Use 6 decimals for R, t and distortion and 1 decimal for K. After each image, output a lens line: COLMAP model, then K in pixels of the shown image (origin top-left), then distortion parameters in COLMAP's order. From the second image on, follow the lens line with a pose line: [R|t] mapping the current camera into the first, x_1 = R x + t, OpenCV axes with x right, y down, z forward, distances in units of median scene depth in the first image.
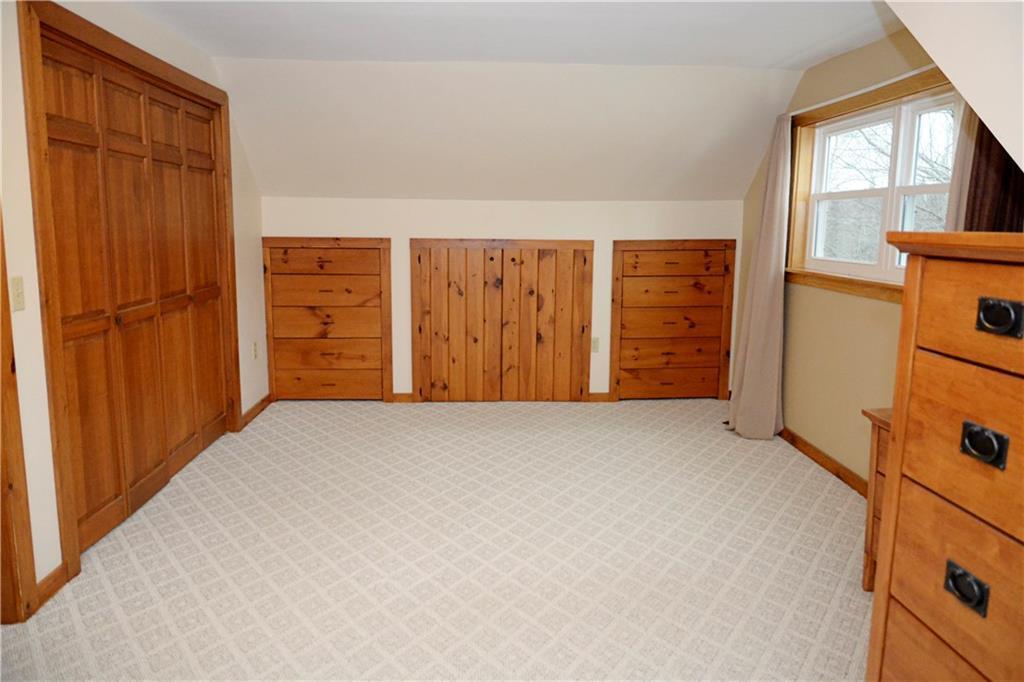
lens RADIAL K [[723.0, 0, 512.0], [0, 723.0, 341.0], [0, 0, 1]] dist [-0.029360, 0.001455]
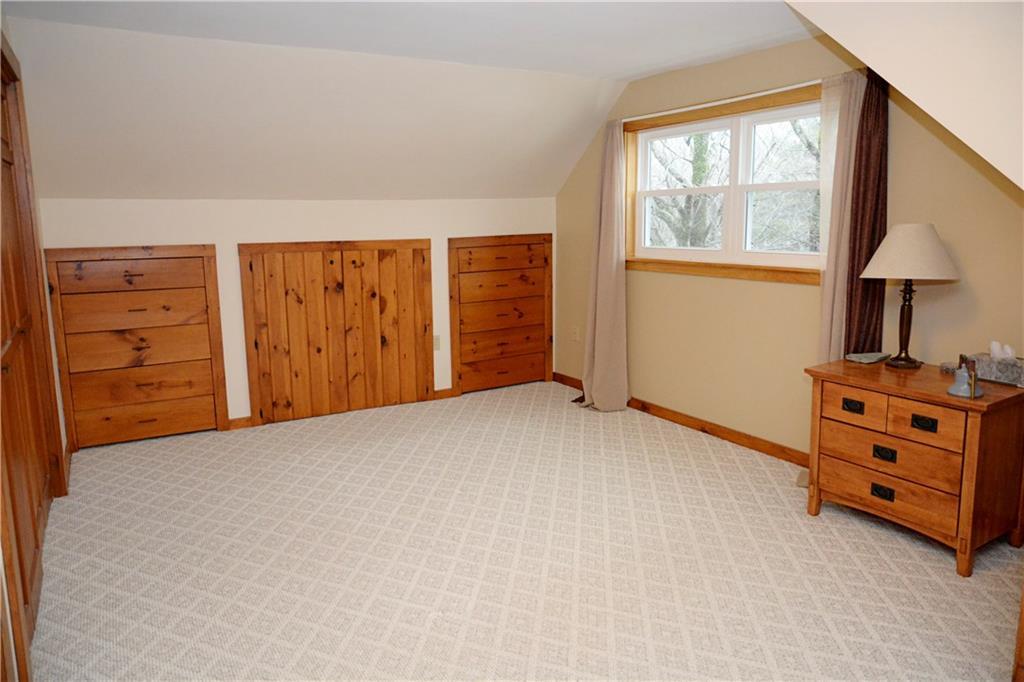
lens RADIAL K [[702.4, 0, 512.0], [0, 702.4, 341.0], [0, 0, 1]] dist [-0.032082, 0.001051]
pose [[0.888048, -0.097996, 0.449186, -0.235748], [0.094994, 0.995047, 0.029277, -0.015887], [-0.449830, 0.016671, 0.892958, 0.081472]]
